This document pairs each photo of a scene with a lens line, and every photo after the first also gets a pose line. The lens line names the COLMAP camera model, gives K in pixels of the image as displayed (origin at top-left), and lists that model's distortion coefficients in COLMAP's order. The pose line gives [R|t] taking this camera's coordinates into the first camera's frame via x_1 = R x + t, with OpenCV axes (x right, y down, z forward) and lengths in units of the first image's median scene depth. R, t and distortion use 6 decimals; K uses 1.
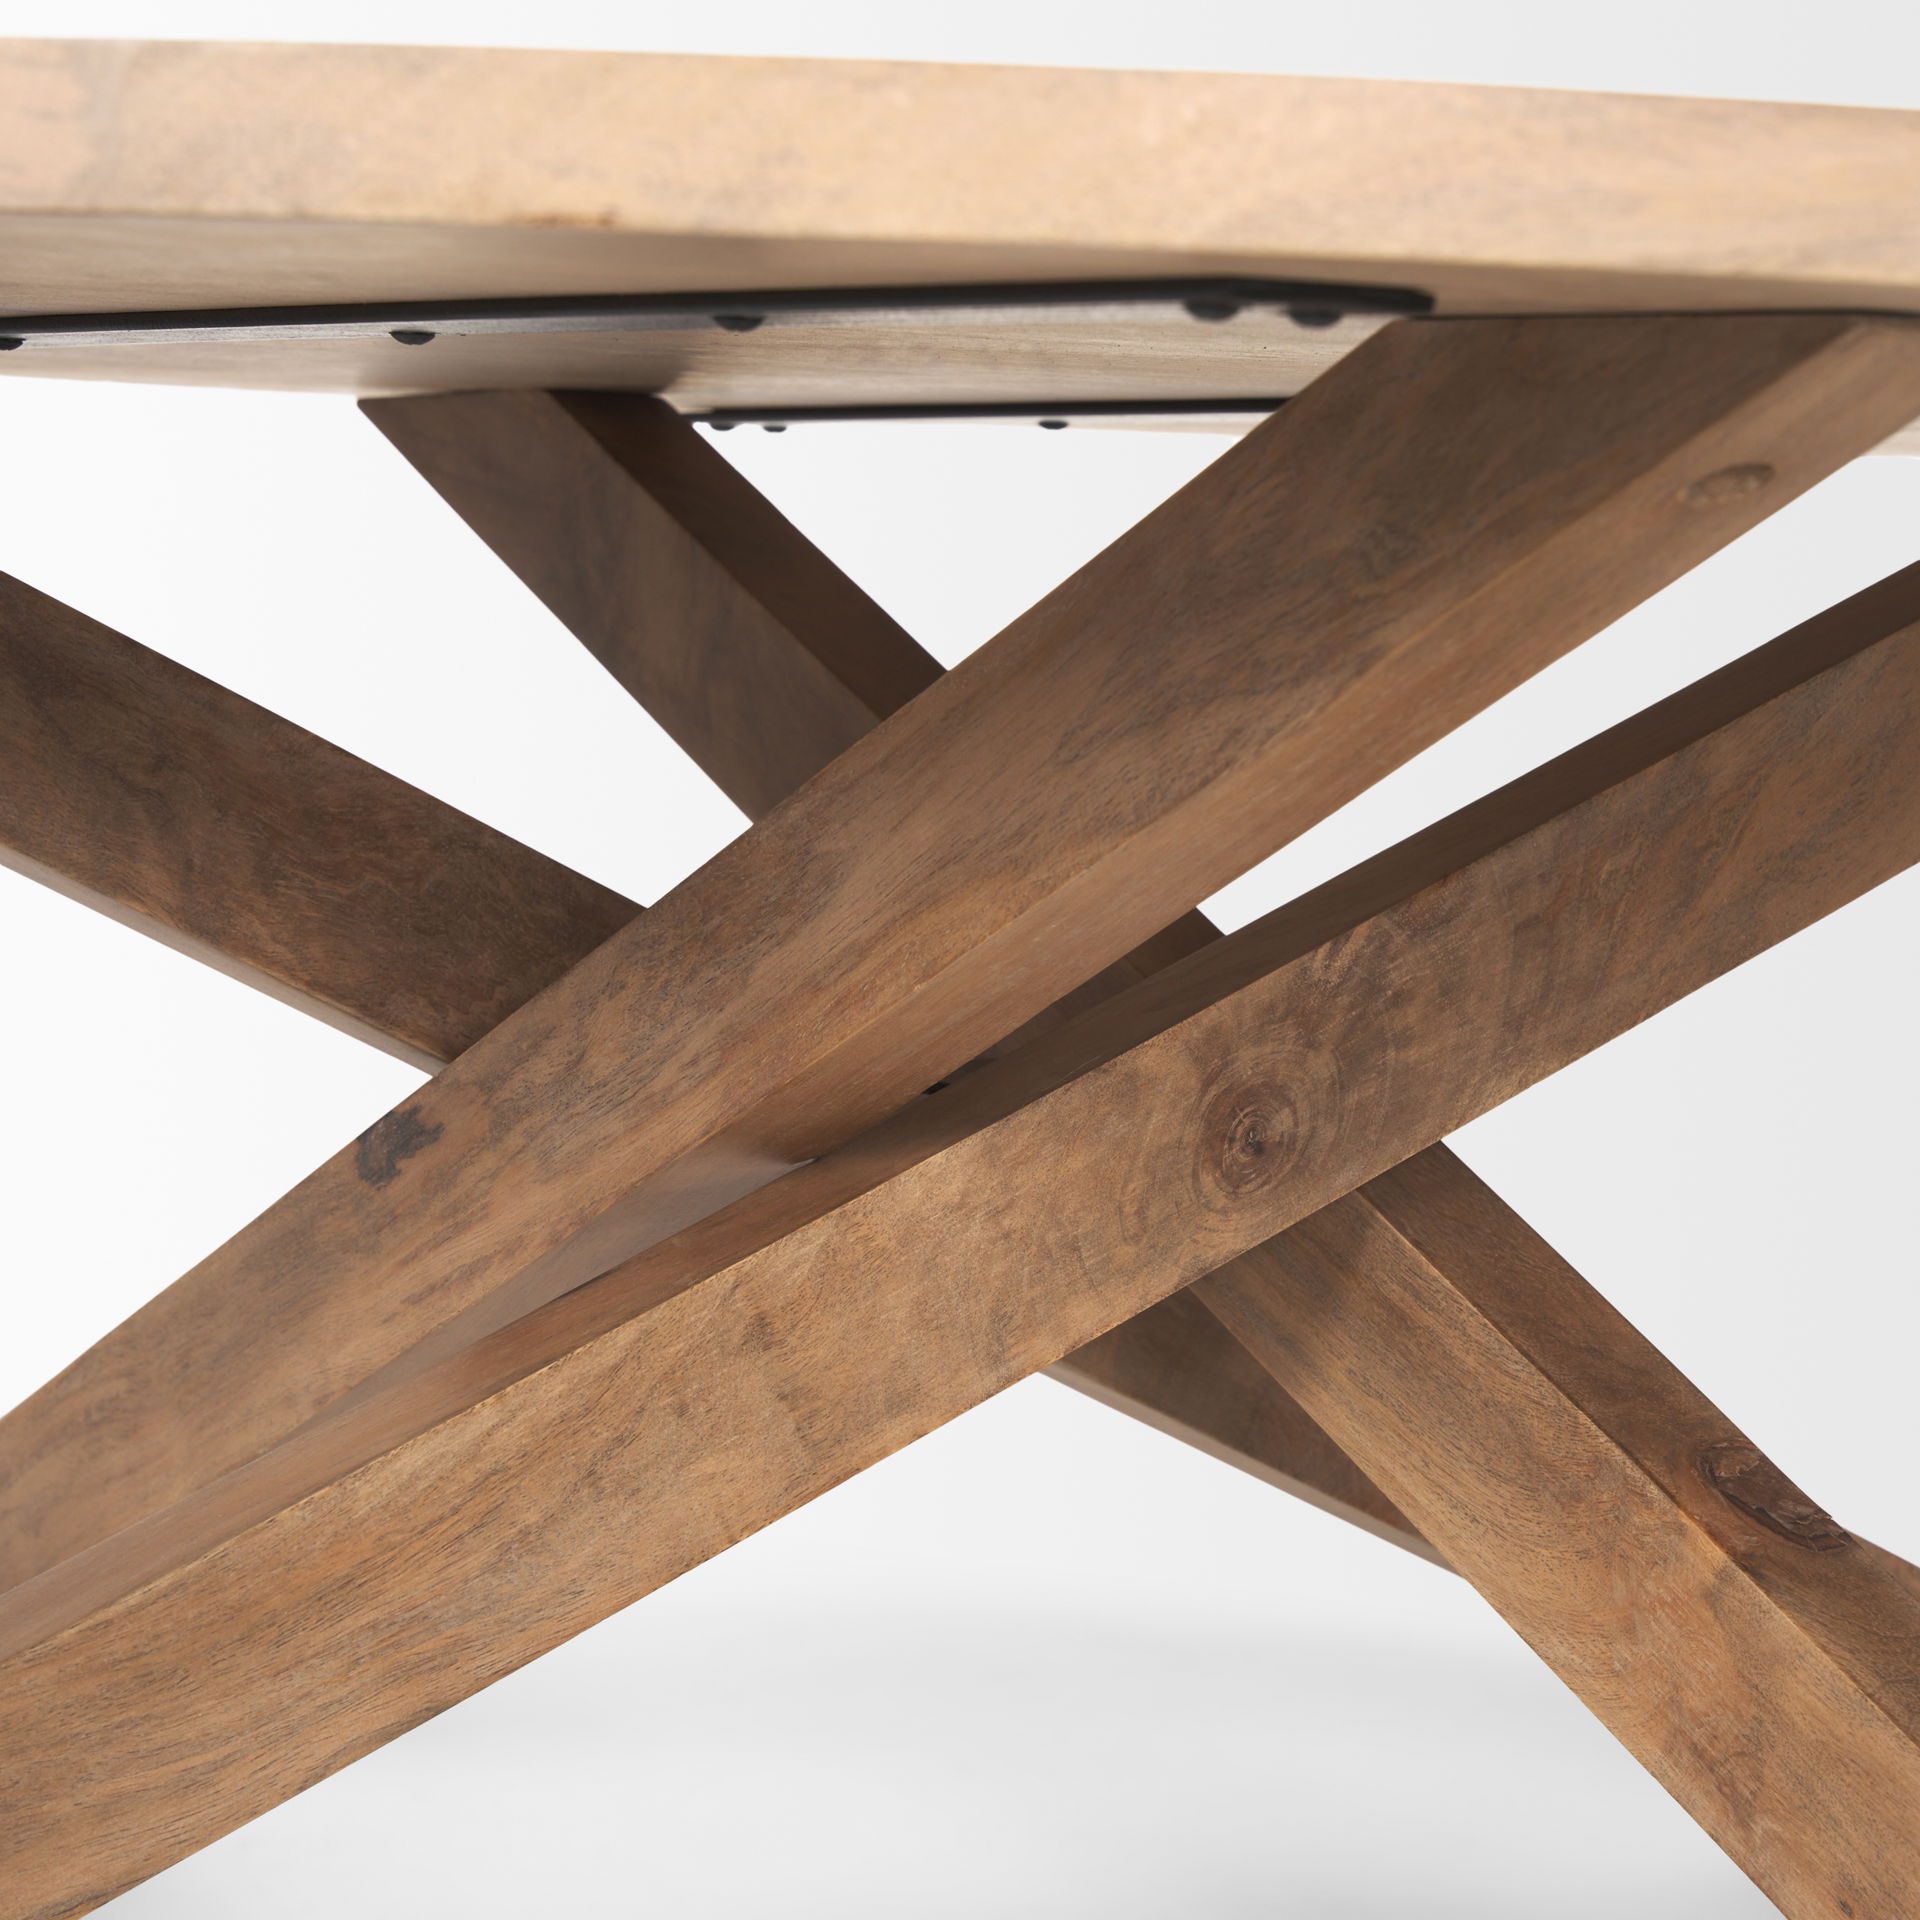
lens RADIAL K [[5882.0, 0, 1031.2], [0, 5882.0, 959.3], [0, 0, 1]] dist [-0.025669, -0.233883]
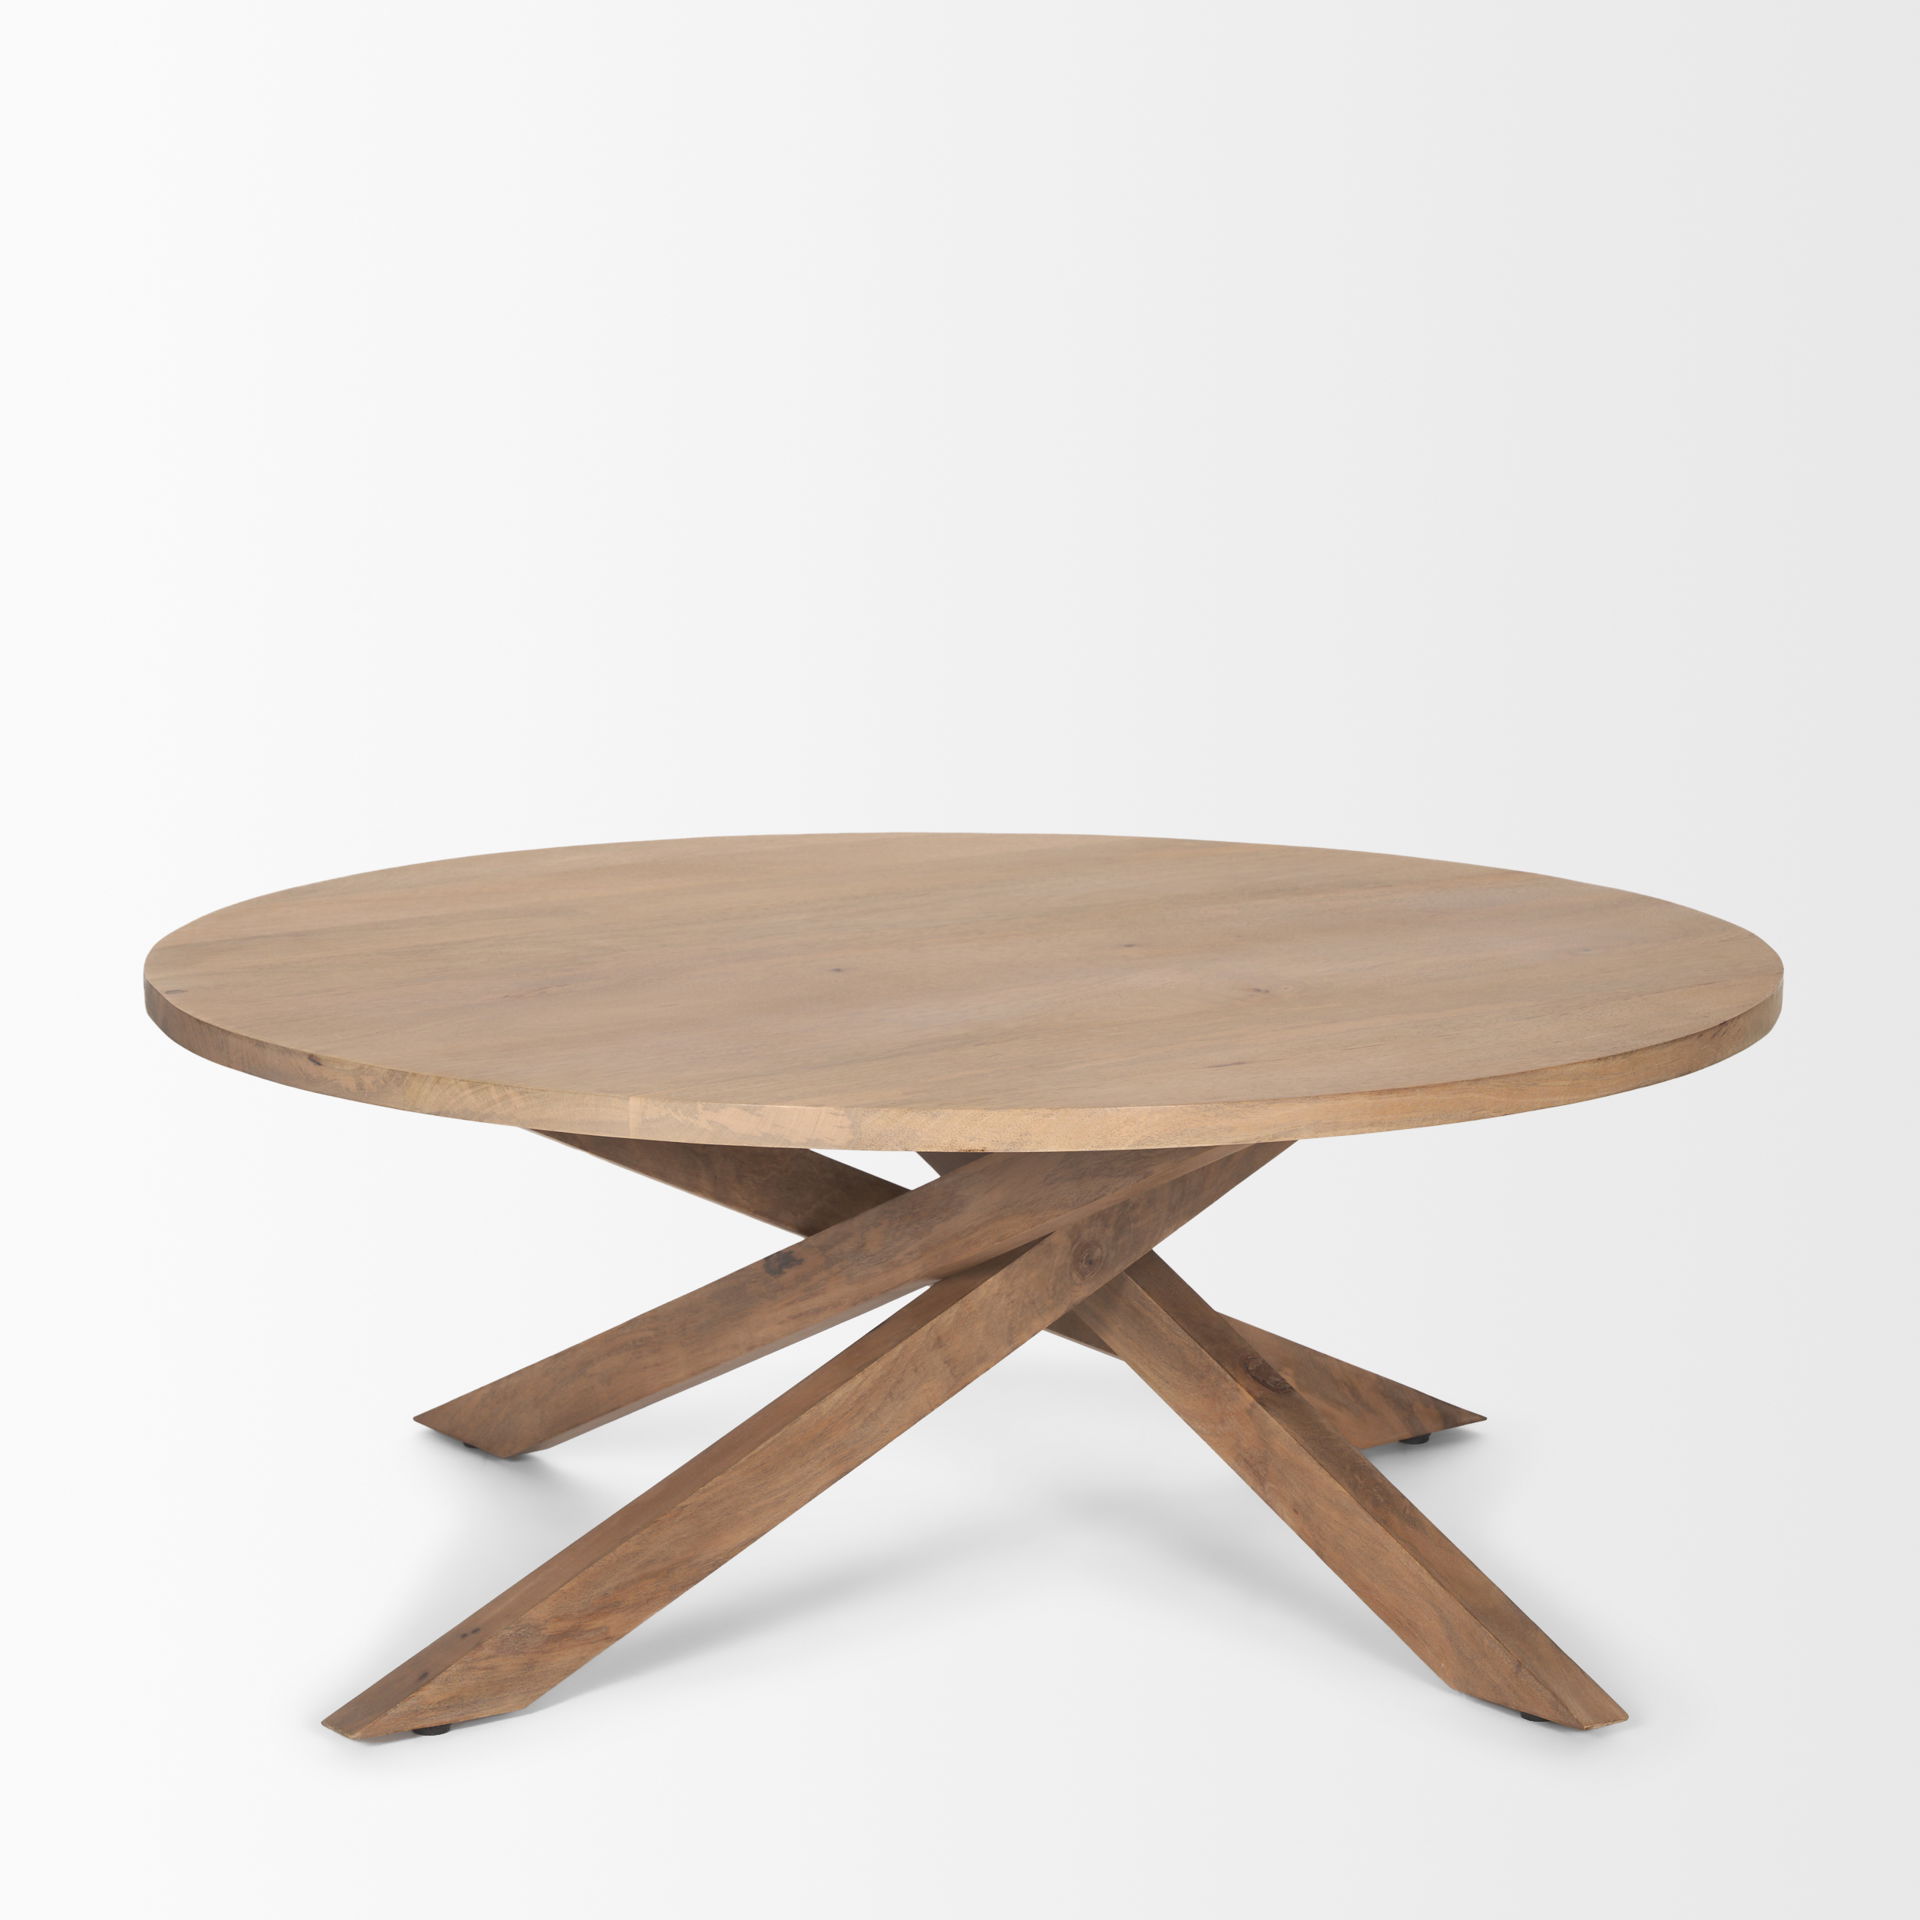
lens RADIAL K [[5857.9, 0, 788.0], [0, 5857.9, 959.7], [0, 0, 1]] dist [-0.066998, -0.029222]
pose [[0.997314, -0.048343, 0.055018, -0.277232], [0.042295, 0.993440, 0.106244, -0.453887], [-0.059793, -0.103632, 0.992817, -1.969862]]
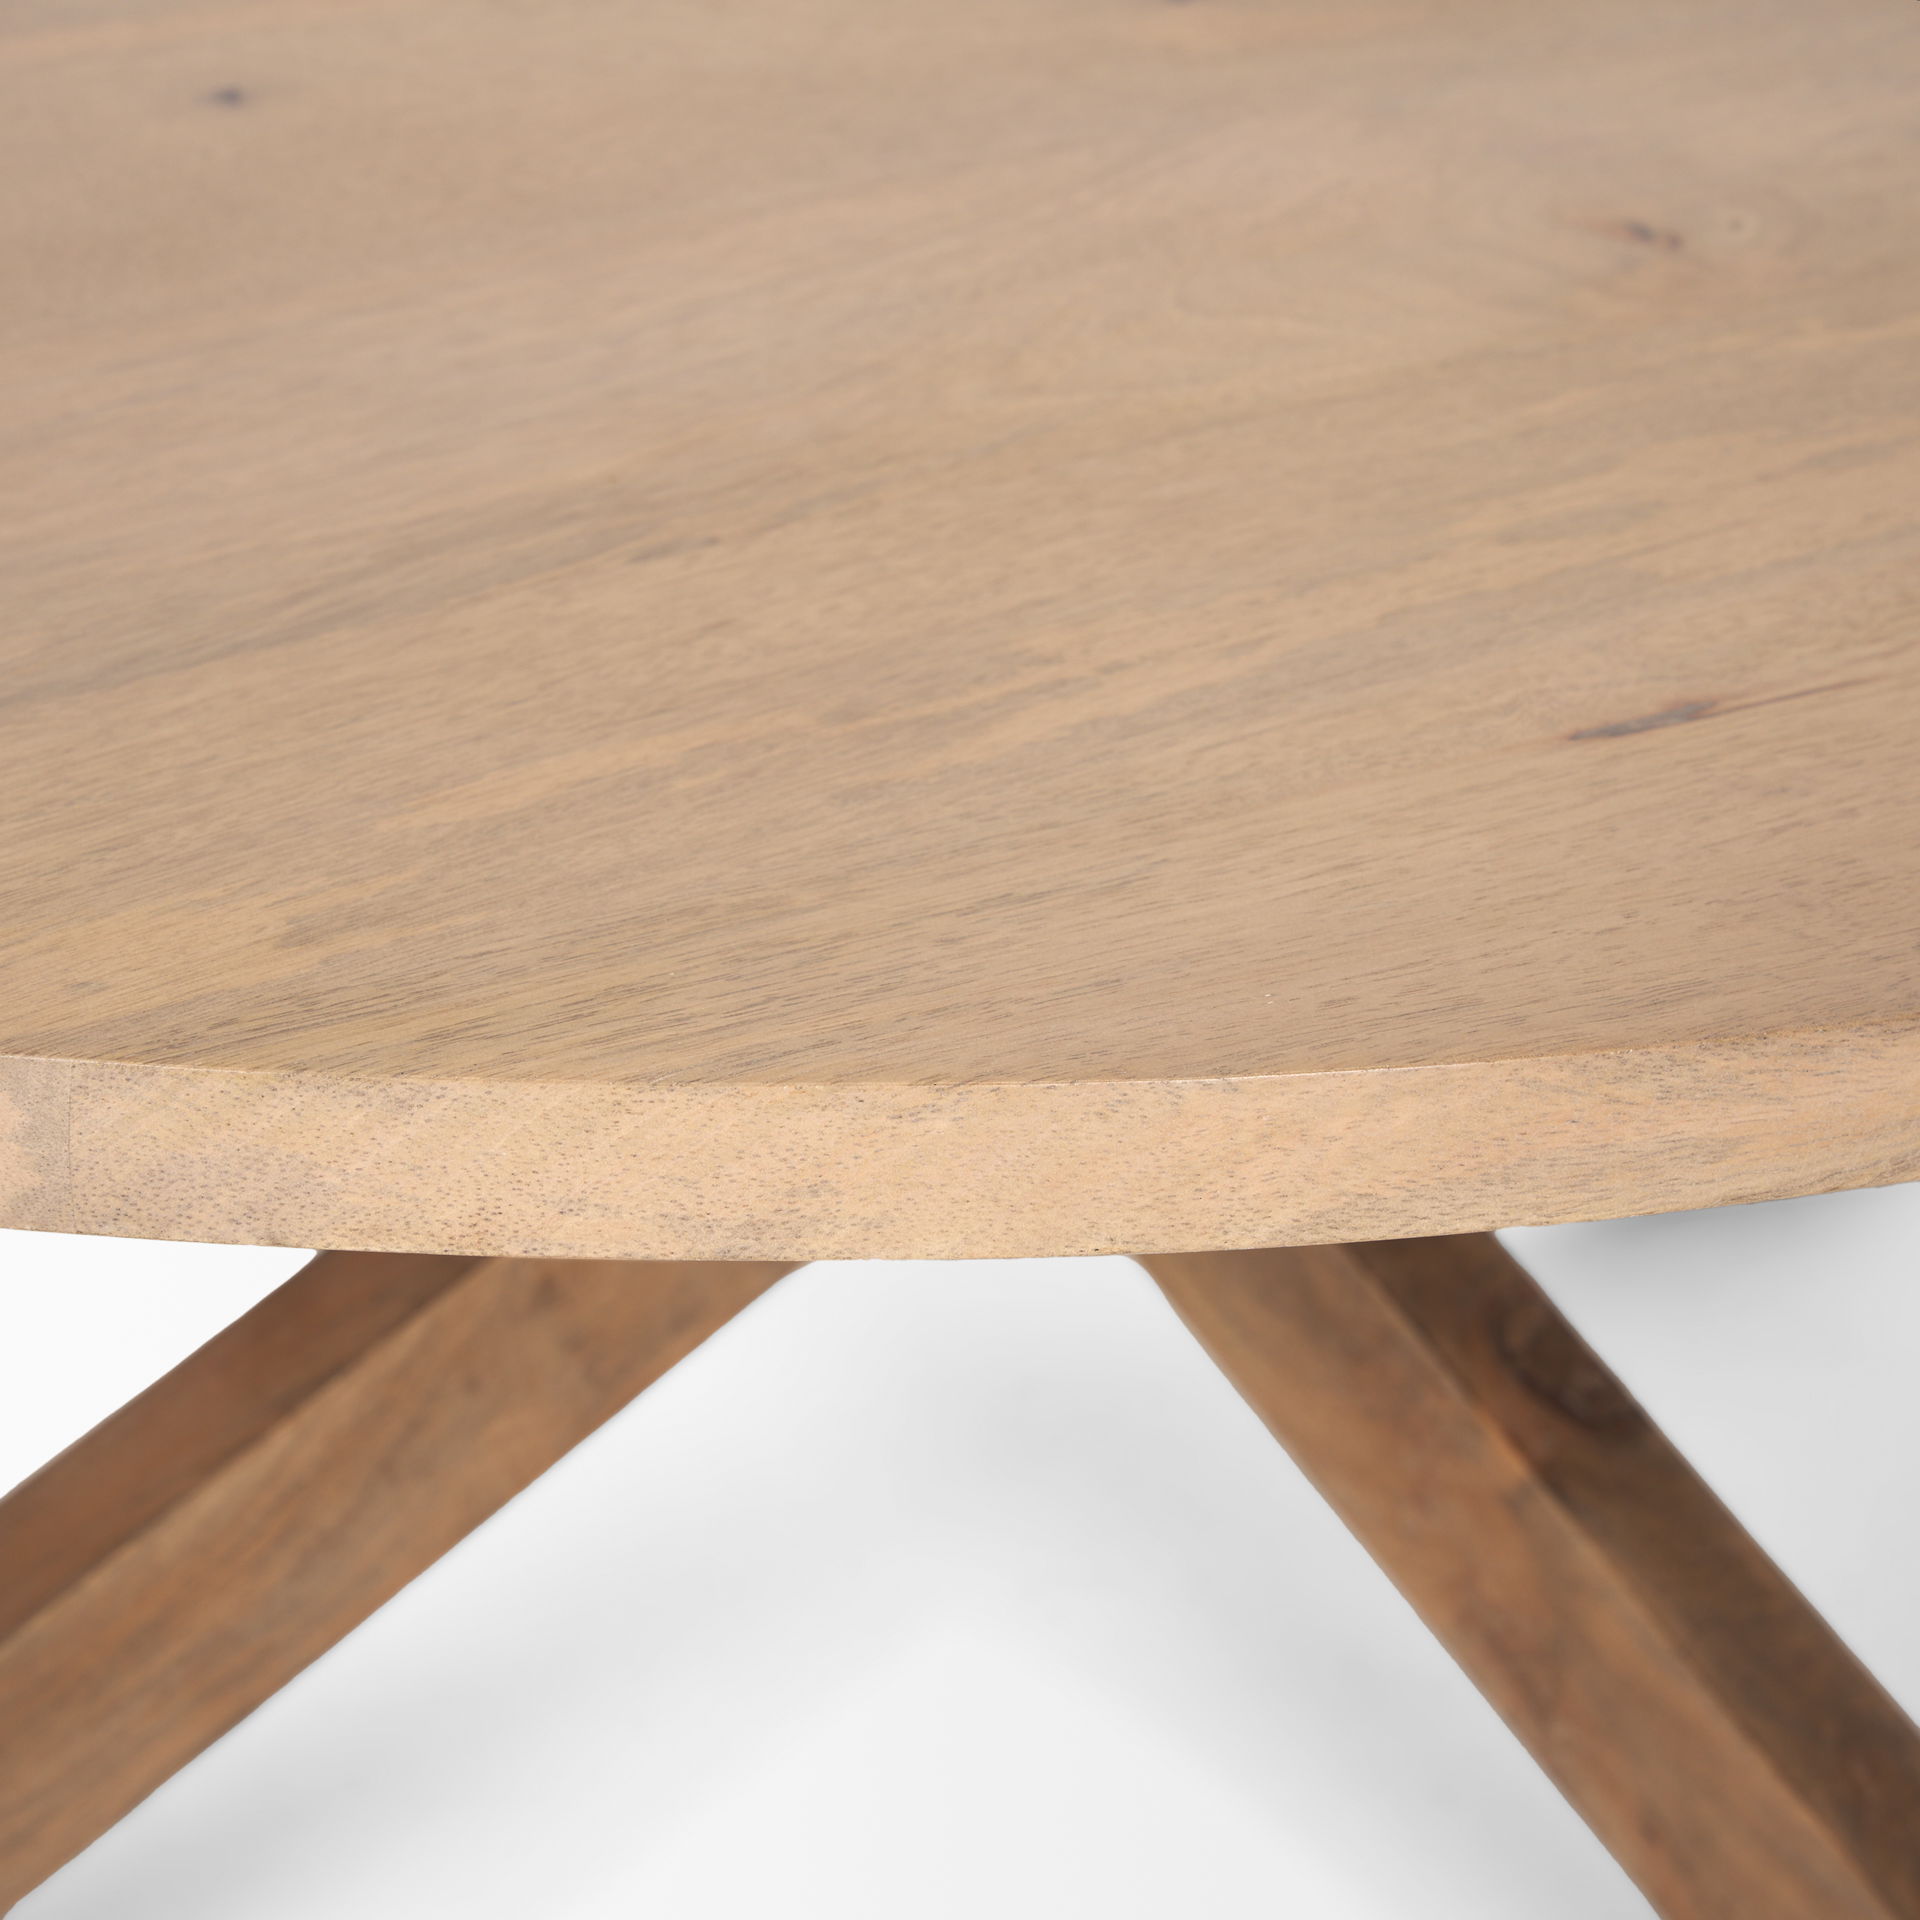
lens RADIAL K [[5857.9, 0, 788.0], [0, 5857.9, 959.7], [0, 0, 1]] dist [-0.066998, -0.029222]
pose [[0.996443, -0.045856, 0.070702, -0.070640], [0.018821, 0.938893, 0.343694, -0.312558], [-0.082142, -0.341141, 0.936416, 0.108095]]
